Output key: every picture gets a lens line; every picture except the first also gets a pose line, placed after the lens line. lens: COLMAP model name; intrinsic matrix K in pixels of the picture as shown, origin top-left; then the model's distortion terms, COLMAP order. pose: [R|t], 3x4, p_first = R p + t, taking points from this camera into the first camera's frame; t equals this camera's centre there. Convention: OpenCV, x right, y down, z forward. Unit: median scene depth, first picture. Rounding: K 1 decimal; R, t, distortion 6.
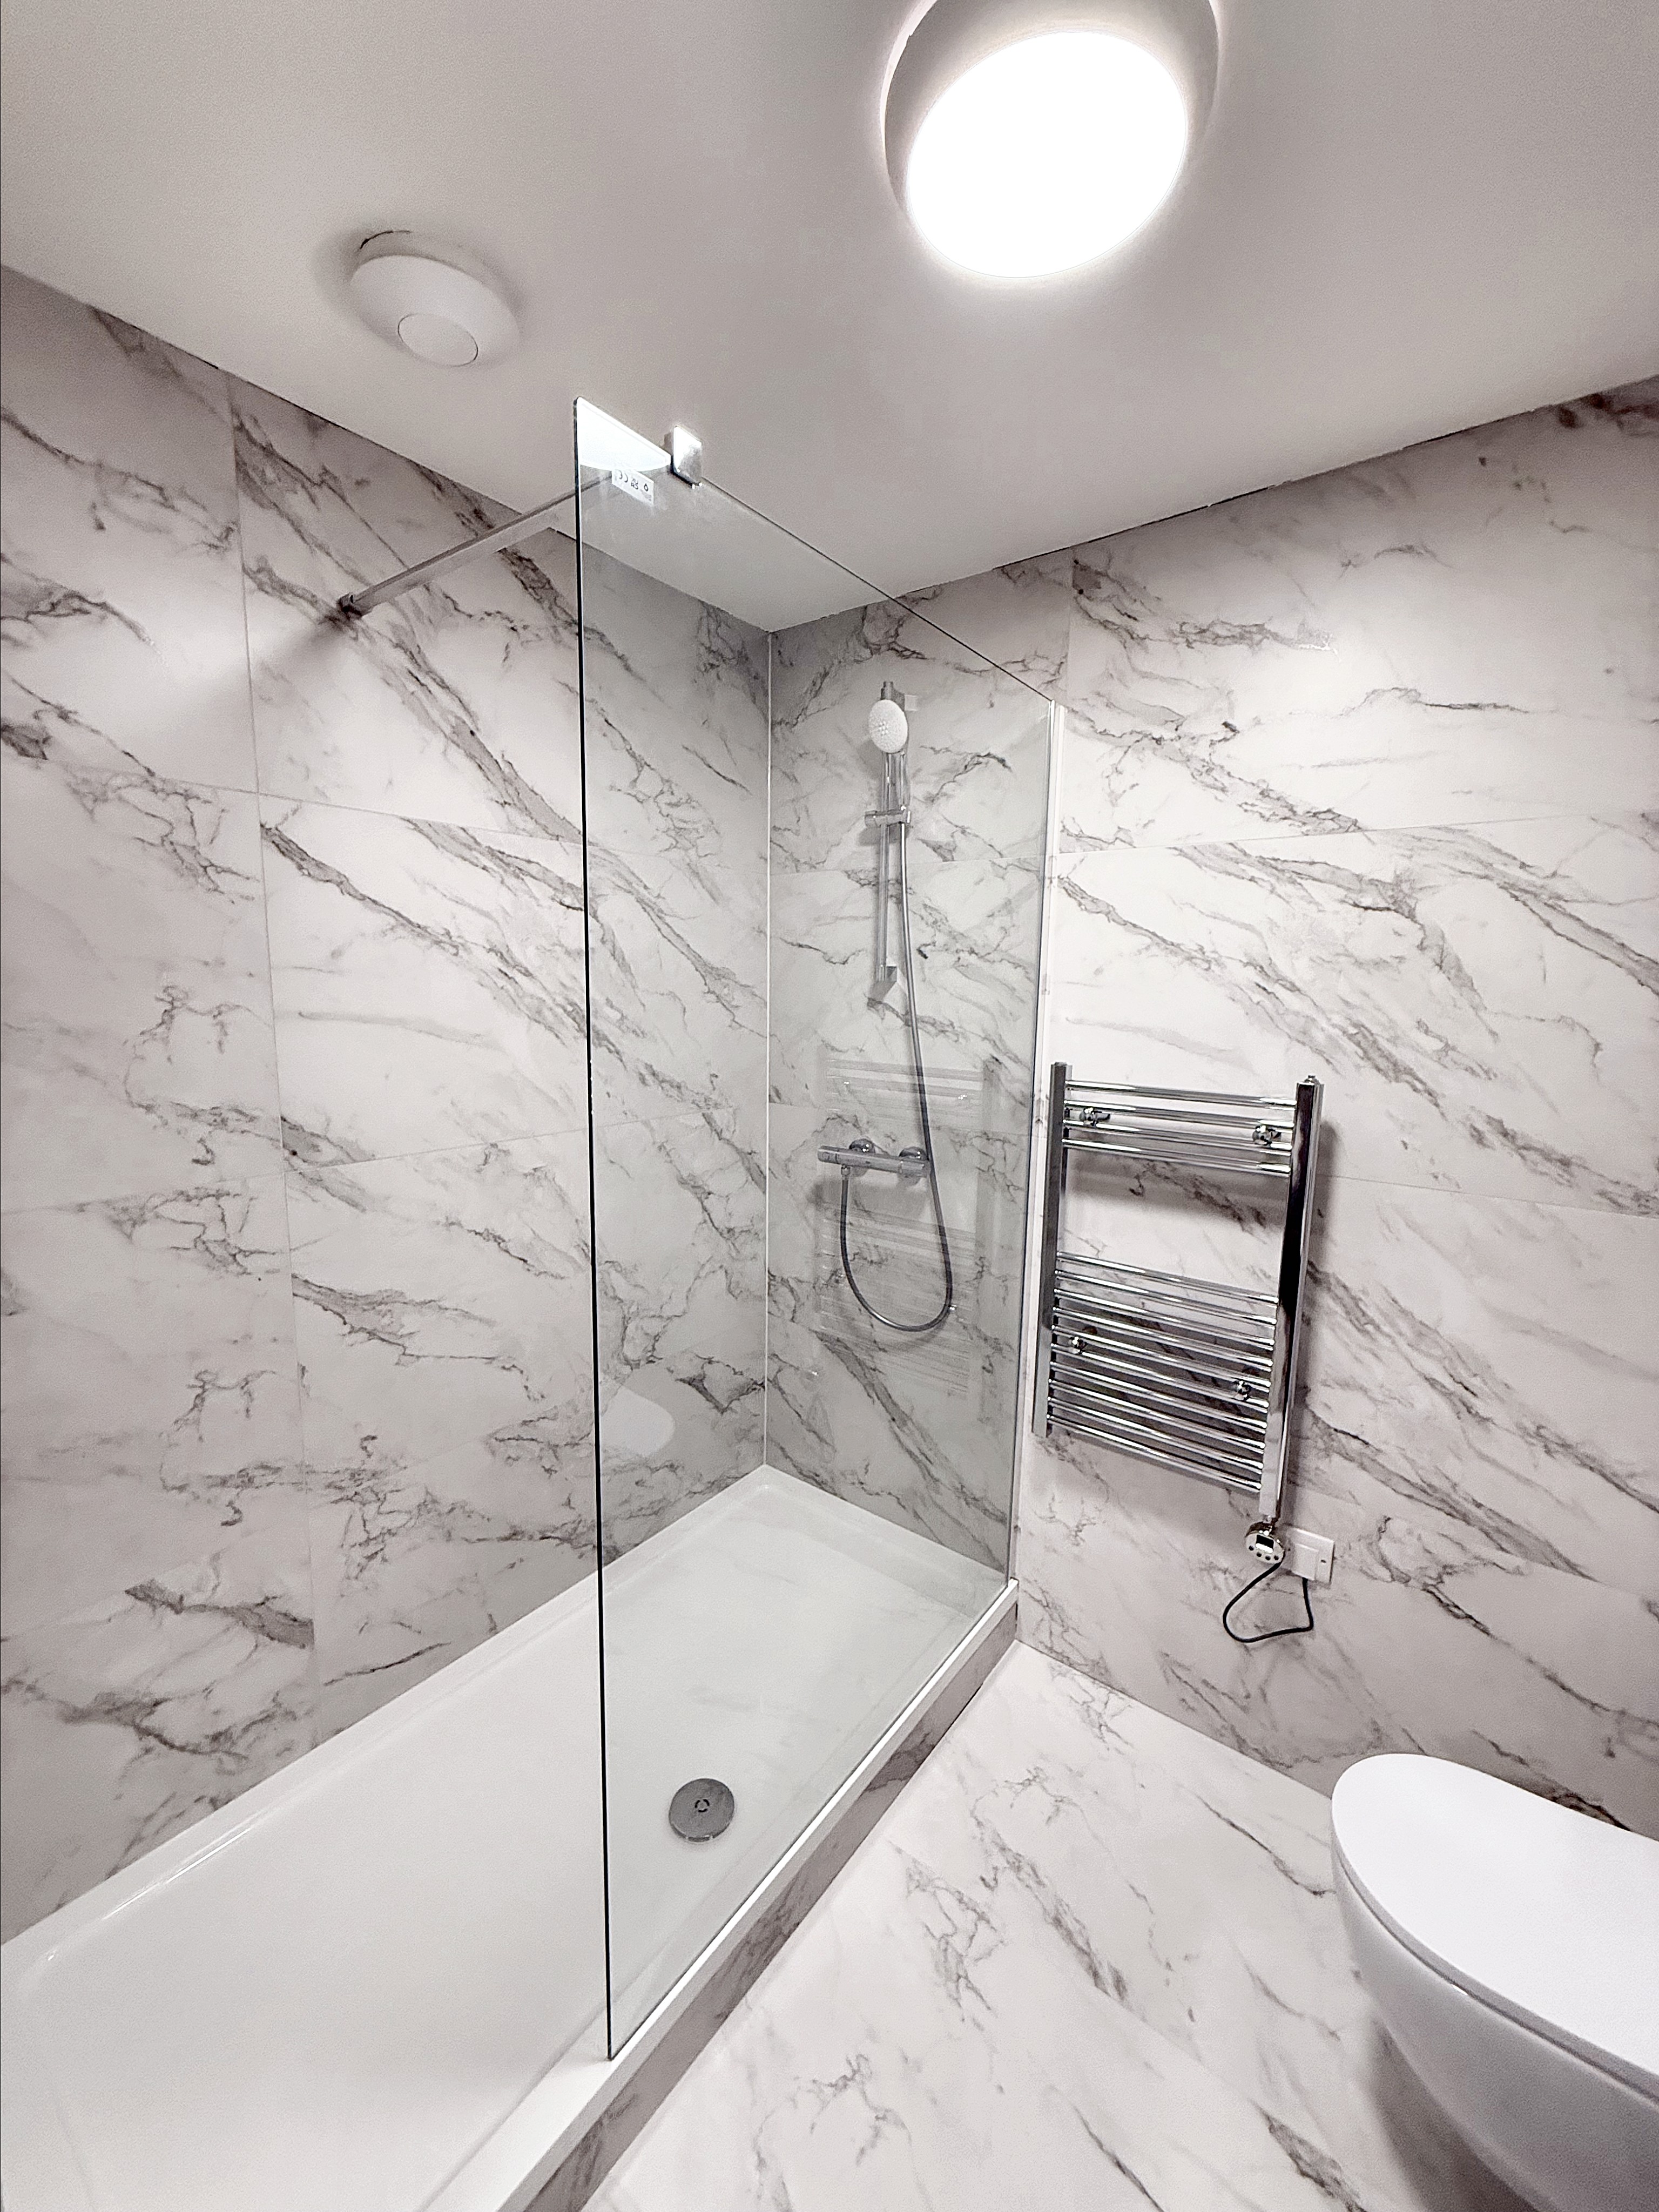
lens RADIAL K [[884.5, 0, 832.3], [0, 884.5, 1105.6], [0, 0, 1]] dist [0.002902, -0.000285]
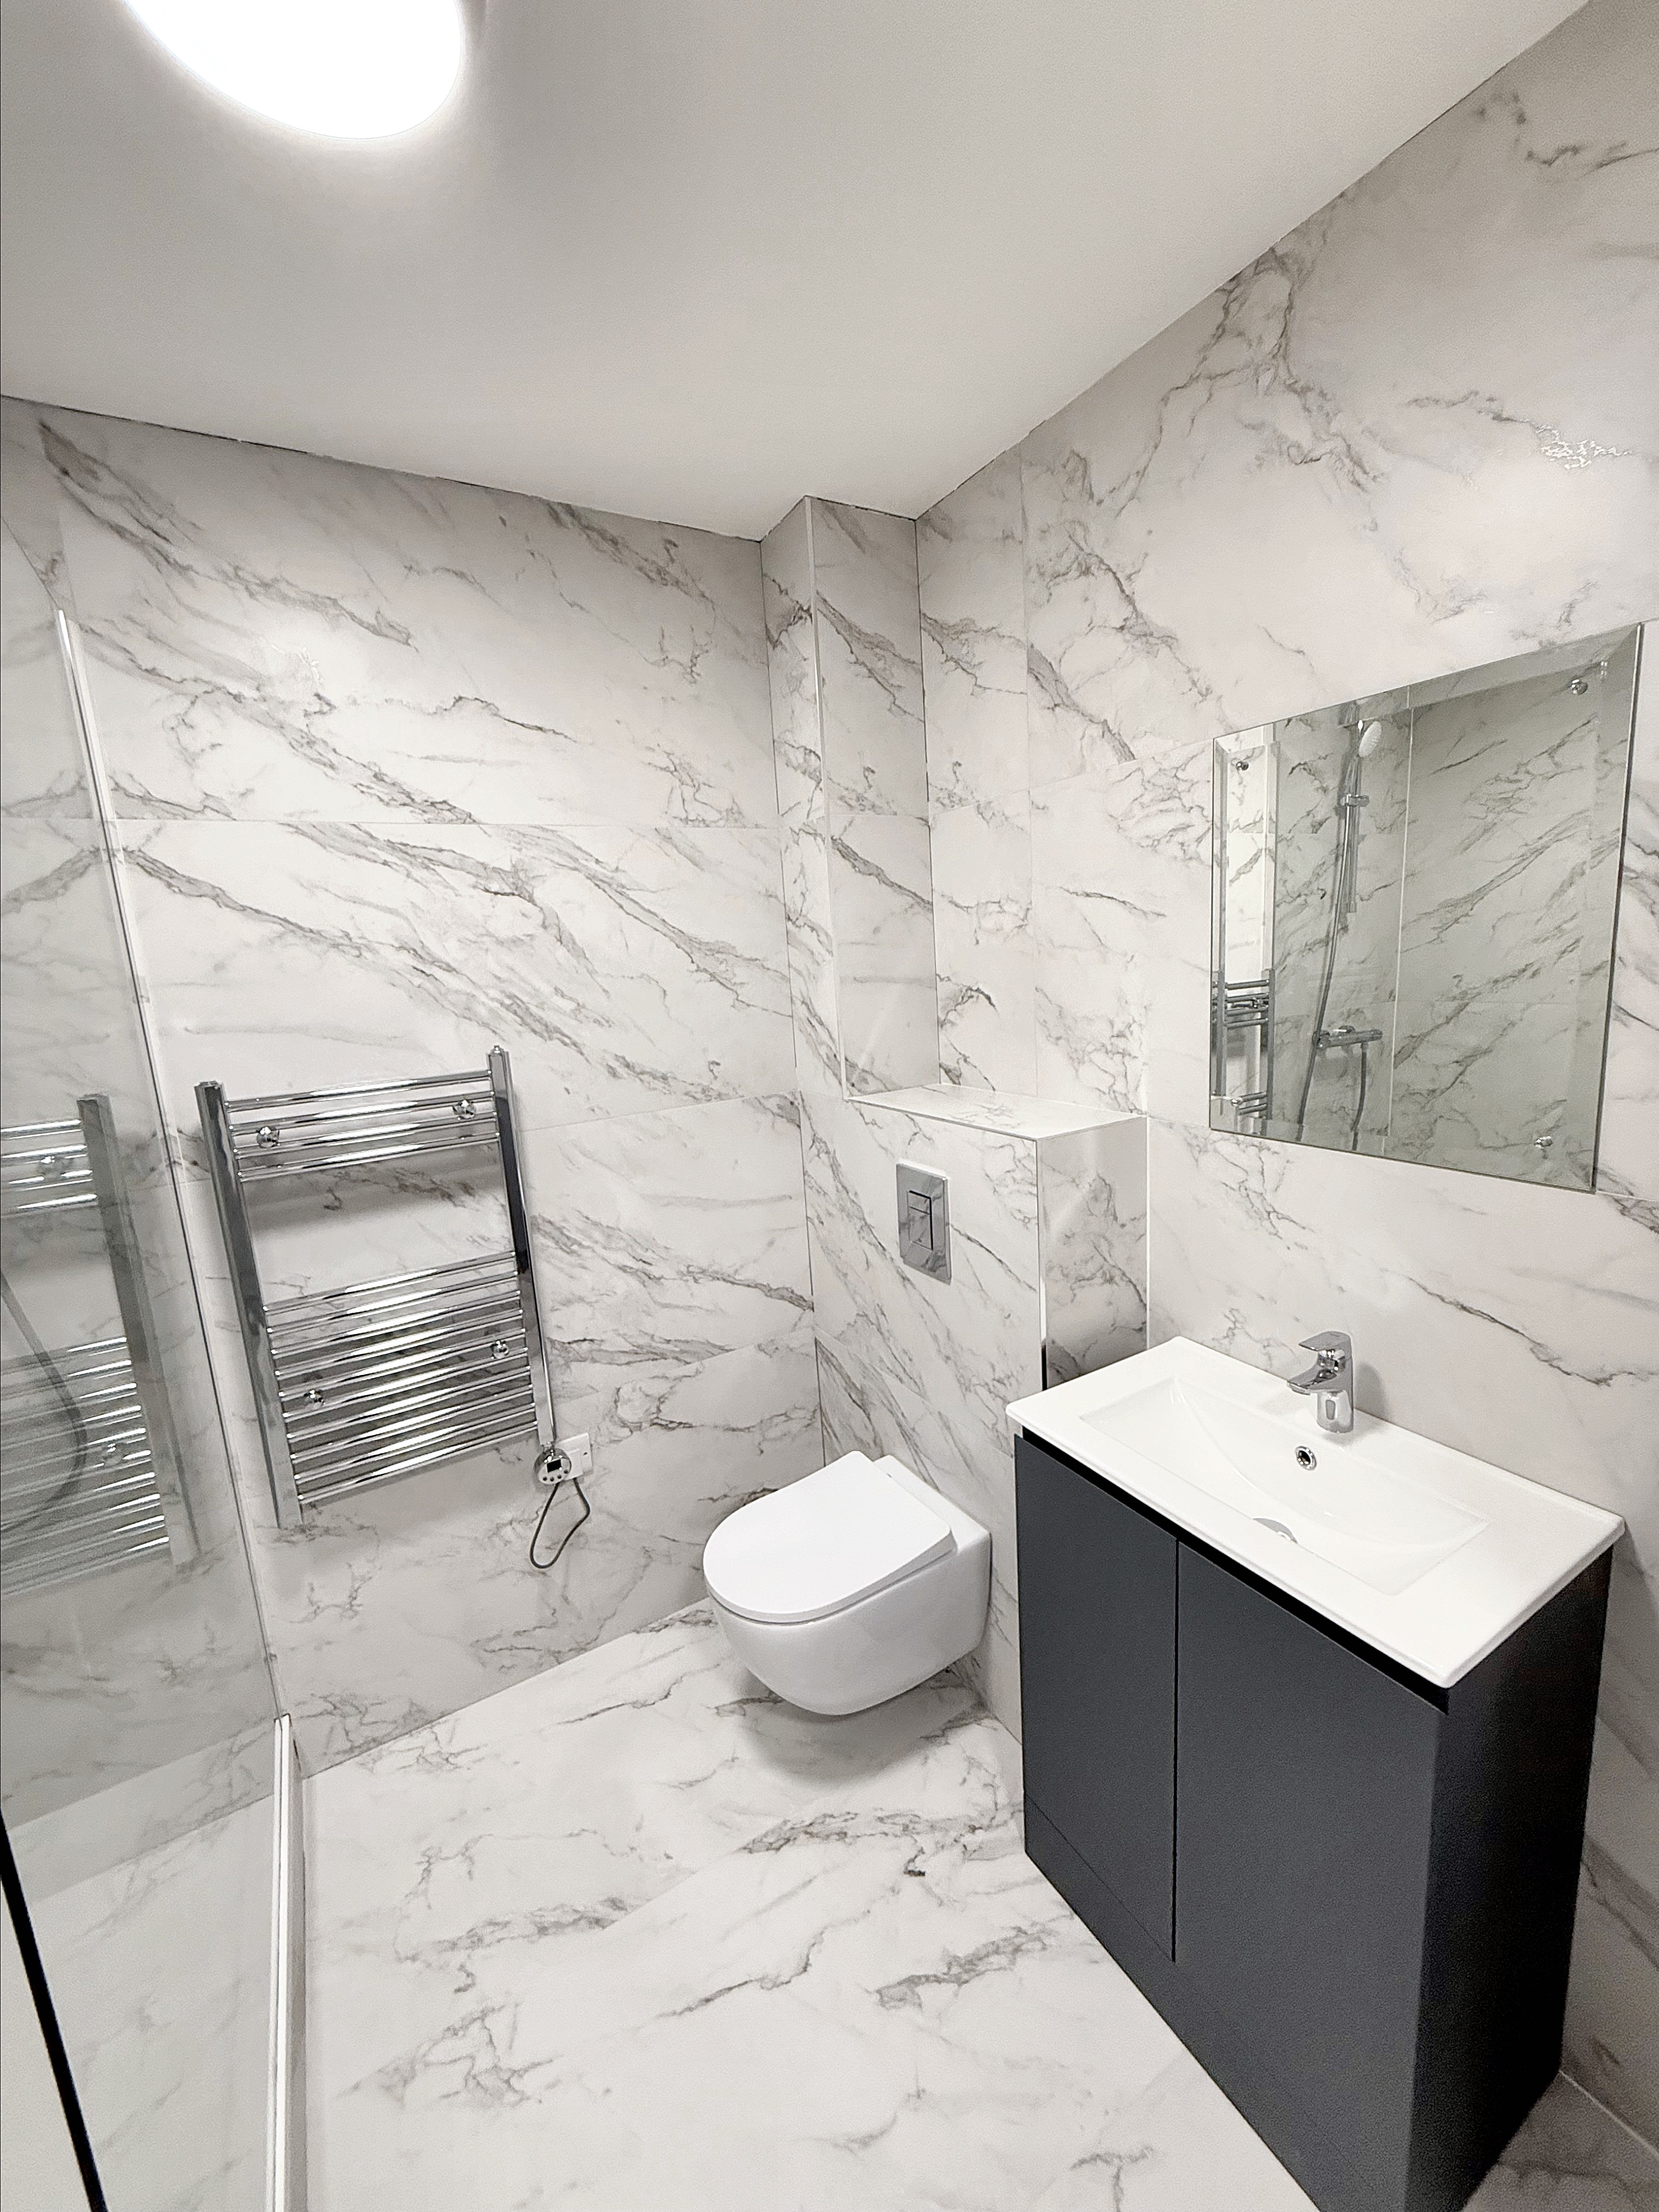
lens RADIAL K [[884.5, 0, 831.4], [0, 884.5, 1101.8], [0, 0, 1]] dist [0.002902, -0.000285]
pose [[0.371096, -0.203889, 0.905935, -0.302461], [0.198744, 0.970430, 0.136993, -0.033077], [-0.907077, 0.129211, 0.400644, 0.186852]]
